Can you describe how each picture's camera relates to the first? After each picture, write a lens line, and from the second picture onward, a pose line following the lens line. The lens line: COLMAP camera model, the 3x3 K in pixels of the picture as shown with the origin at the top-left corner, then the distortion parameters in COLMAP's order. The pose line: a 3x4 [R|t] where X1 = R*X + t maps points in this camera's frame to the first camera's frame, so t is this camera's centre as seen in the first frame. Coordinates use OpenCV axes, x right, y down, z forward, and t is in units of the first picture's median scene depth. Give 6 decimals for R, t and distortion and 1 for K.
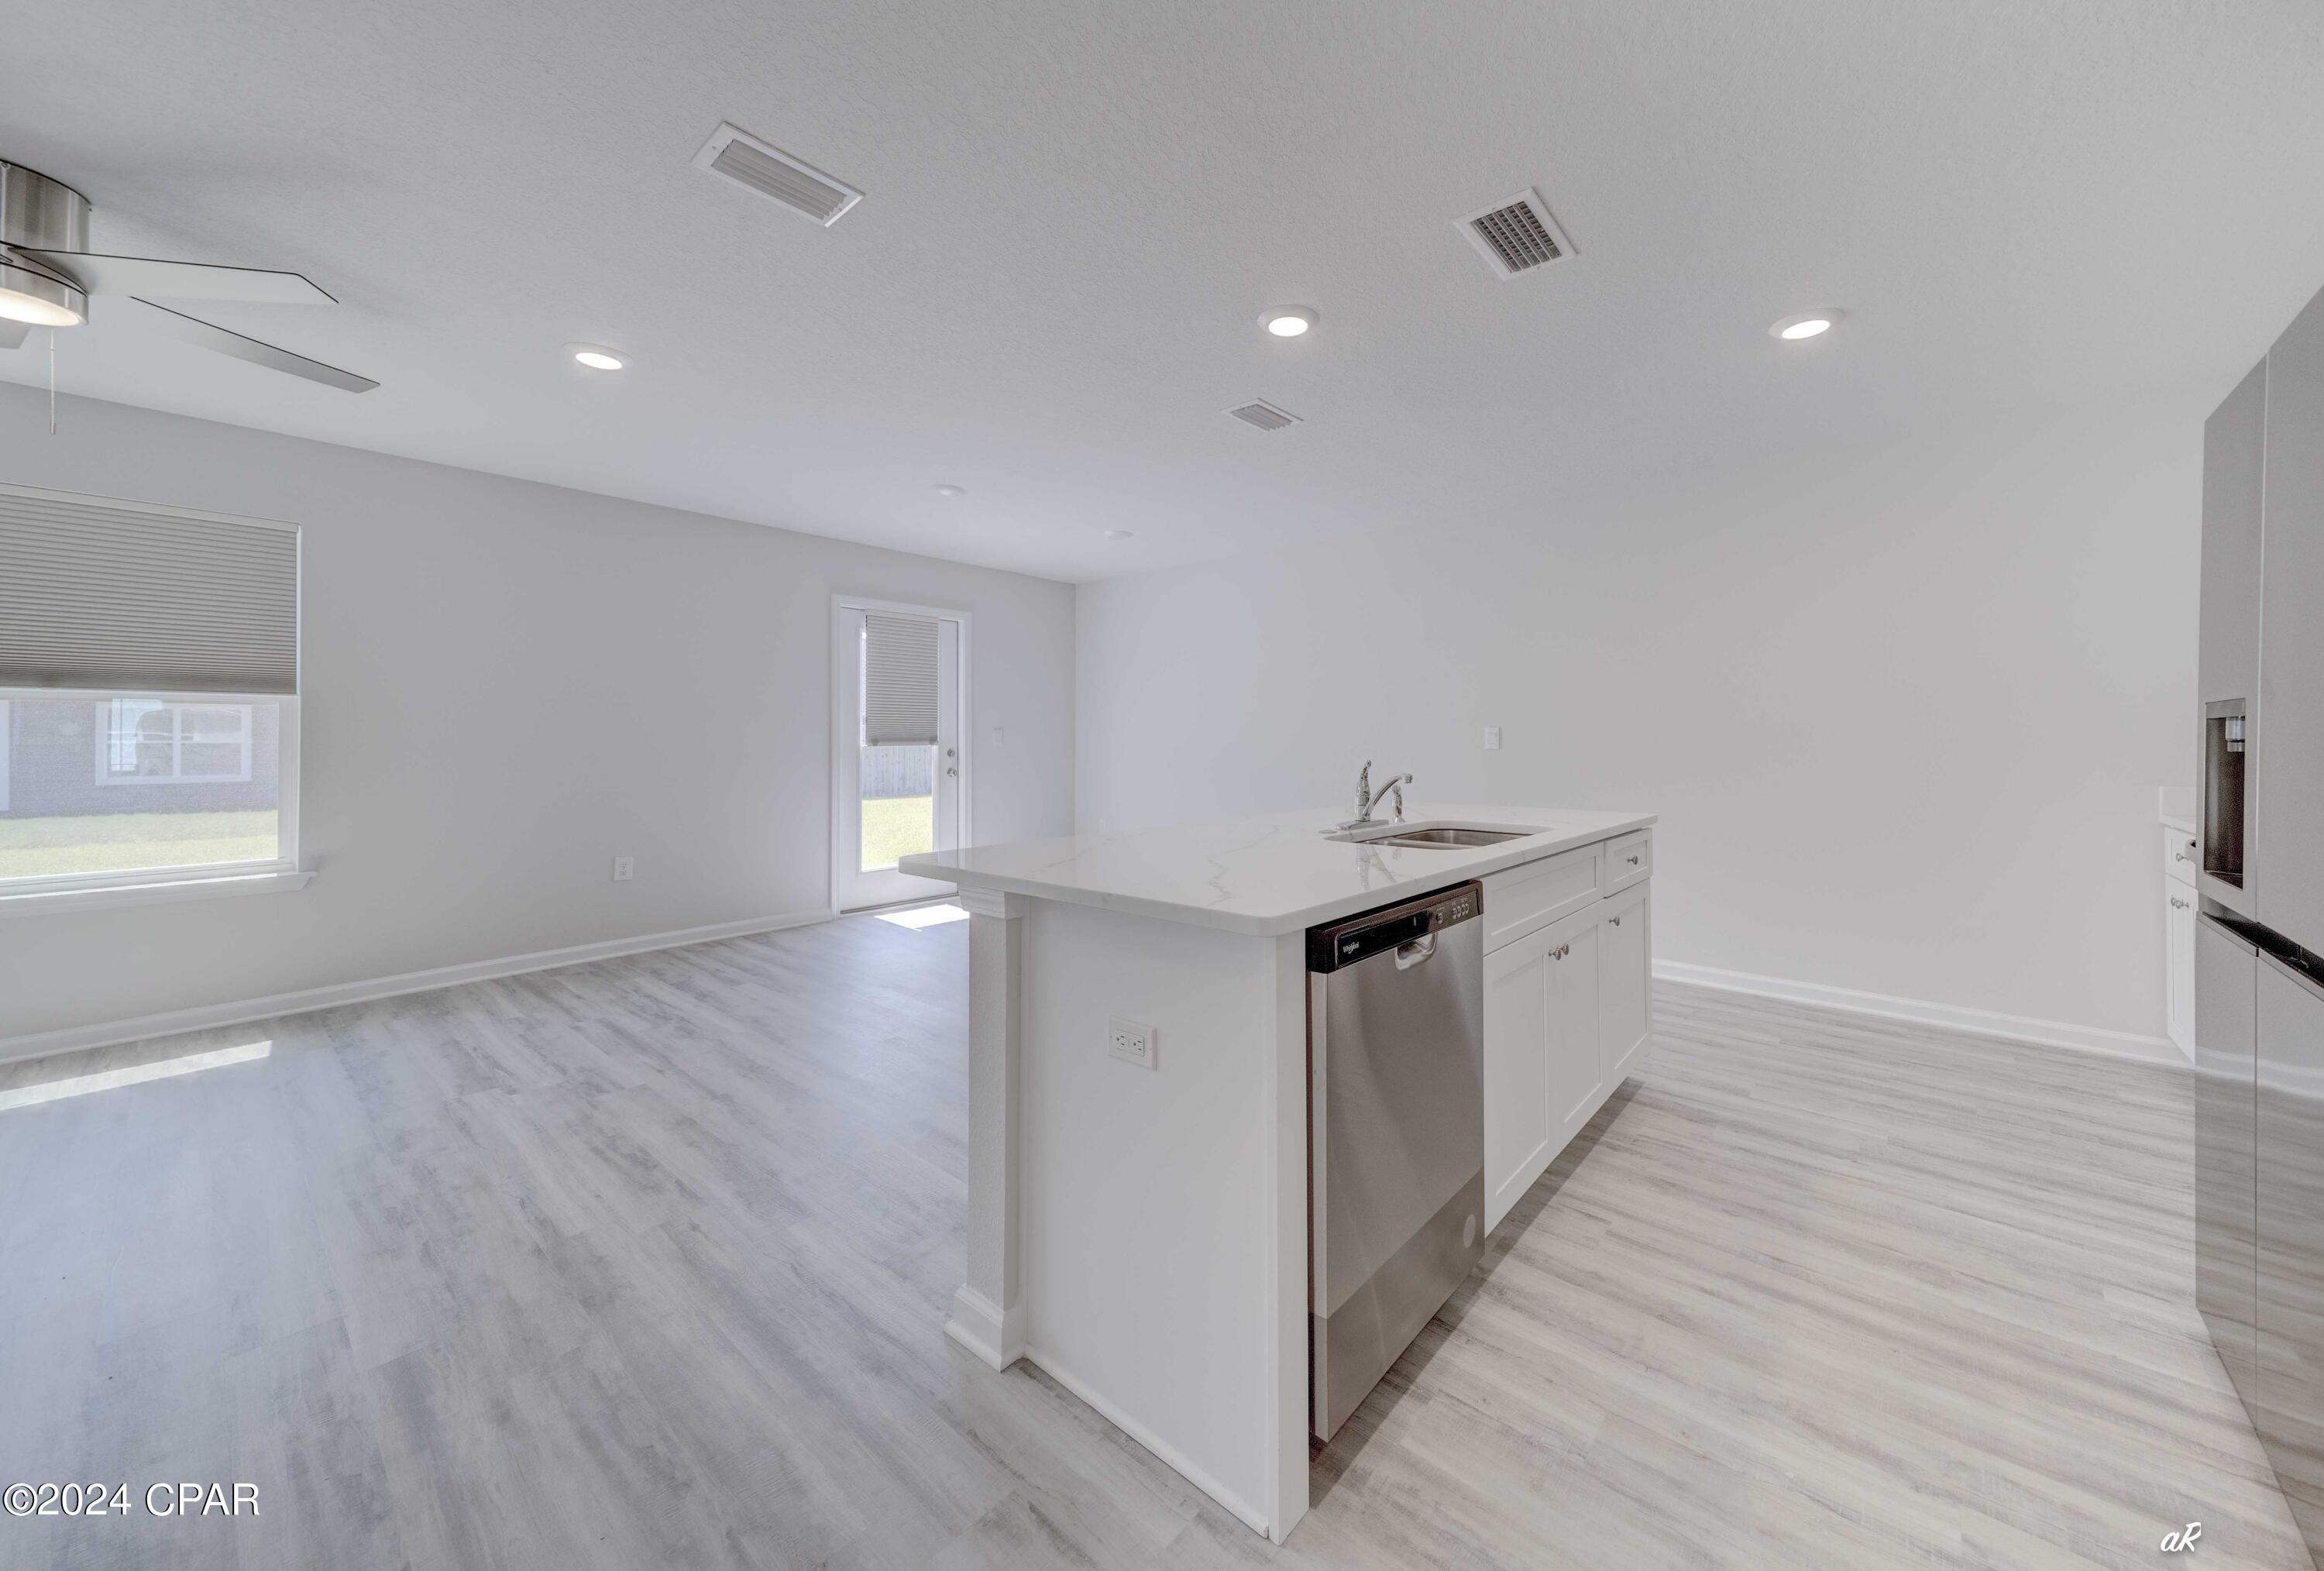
lens RADIAL K [[838.1, 0, 1200.8], [0, 838.1, 739.6], [0, 0, 1]] dist [0.016848, -0.000070]
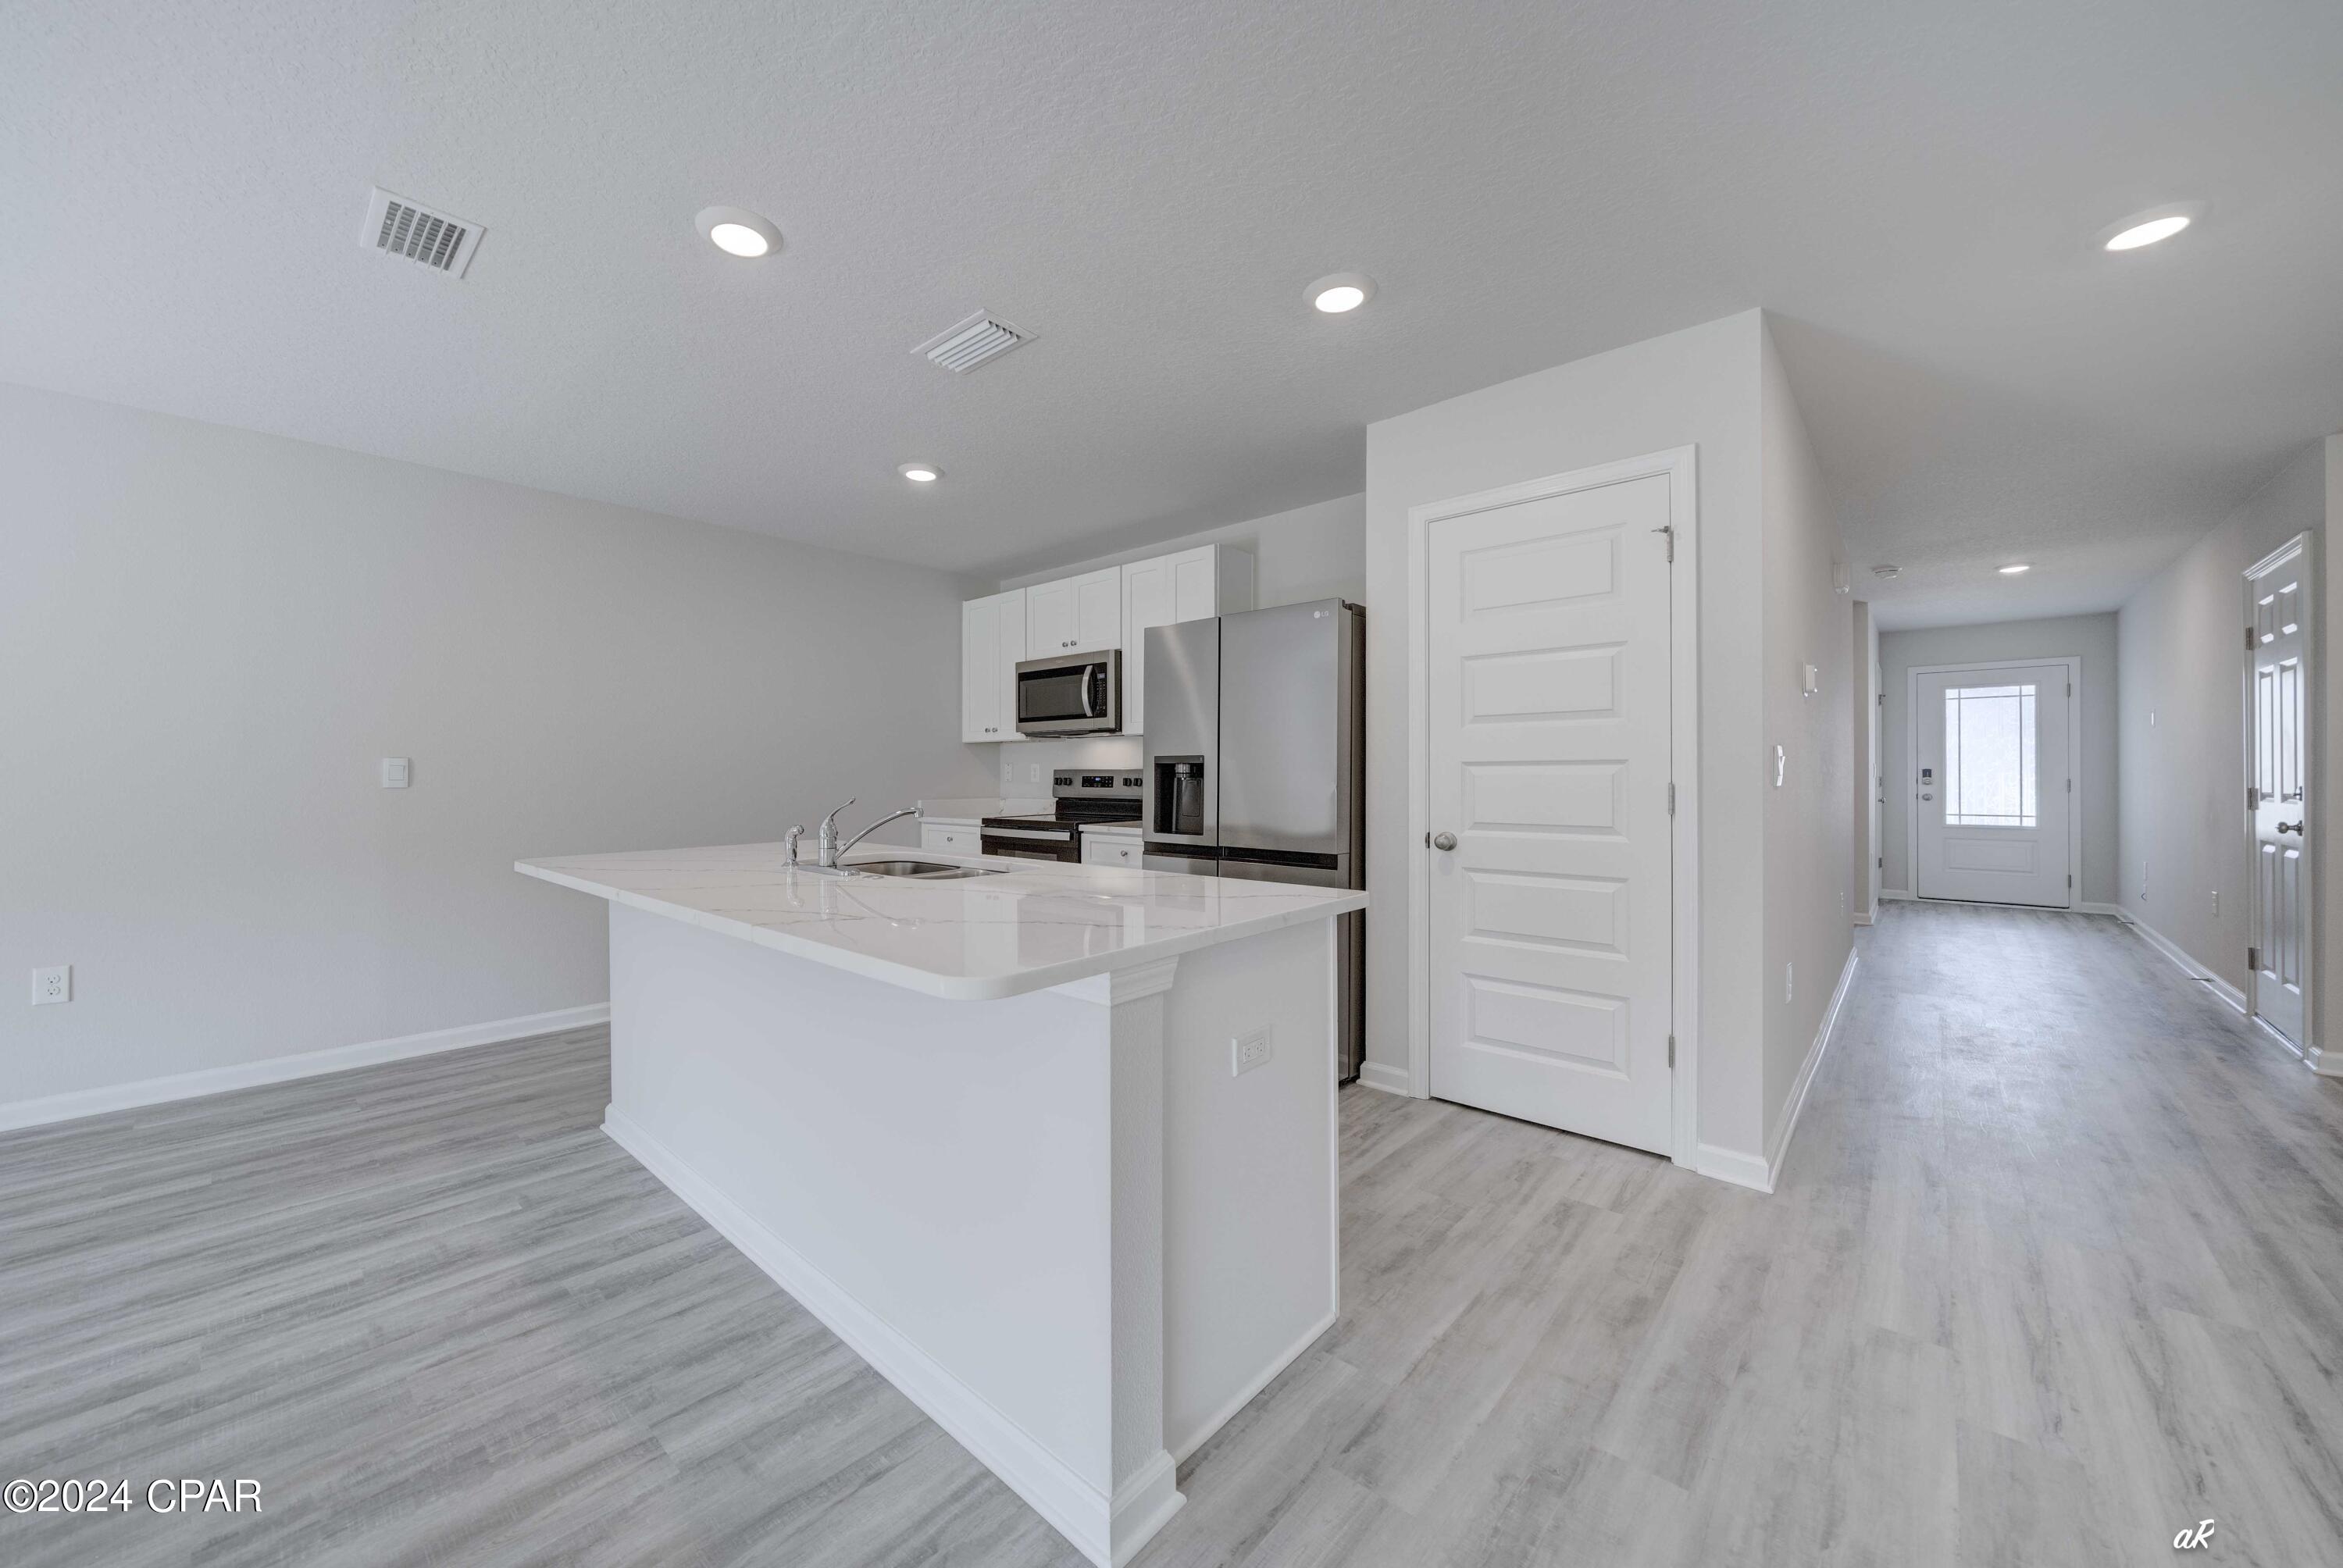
lens RADIAL K [[871.4, 0, 1136.4], [0, 871.4, 780.1], [0, 0, 1]] dist [-0.000213, -0.002852]
pose [[0.041020, -0.003281, 0.999153, -0.805992], [0.006964, 0.999971, 0.002998, 0.014875], [-0.999134, 0.006835, 0.041042, 0.734059]]
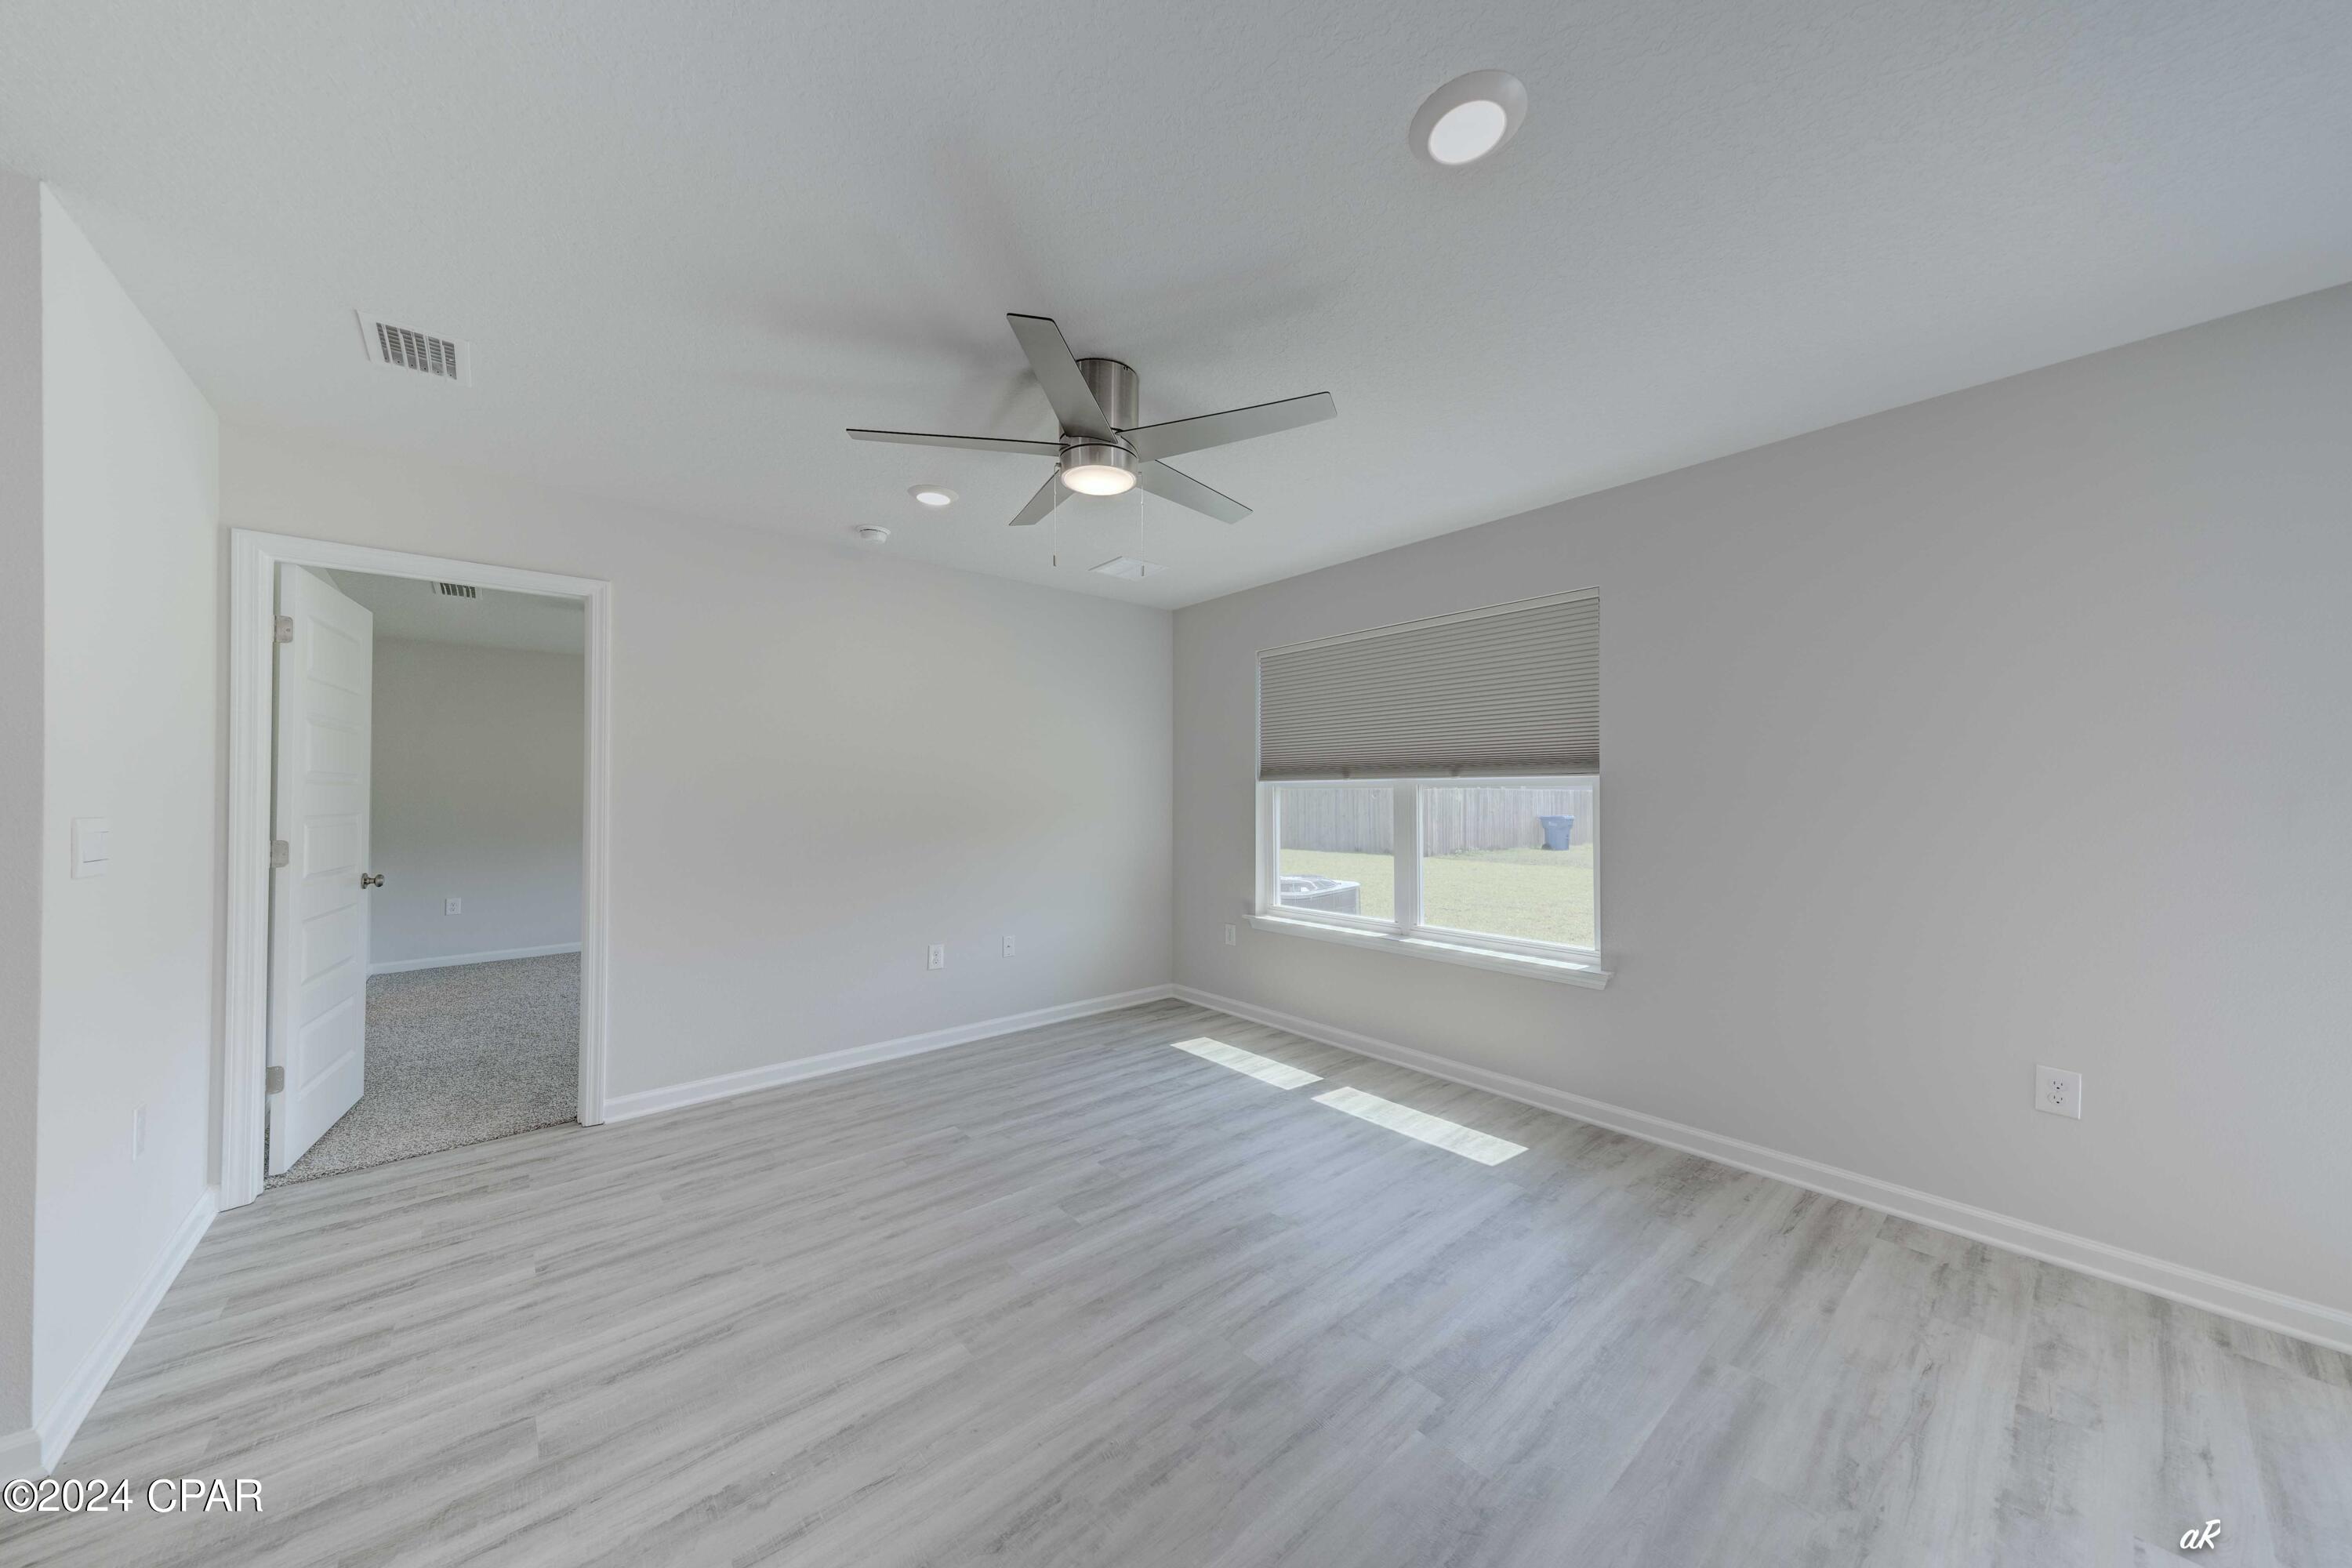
lens RADIAL K [[807.2, 0, 1193.6], [0, 807.2, 780.8], [0, 0, 1]] dist [0.019381, -0.000095]
pose [[-0.143381, -0.014620, -0.989560, -0.267865], [-0.002957, 0.999893, -0.014344, -0.048997], [0.989663, 0.000870, -0.143409, 1.206243]]
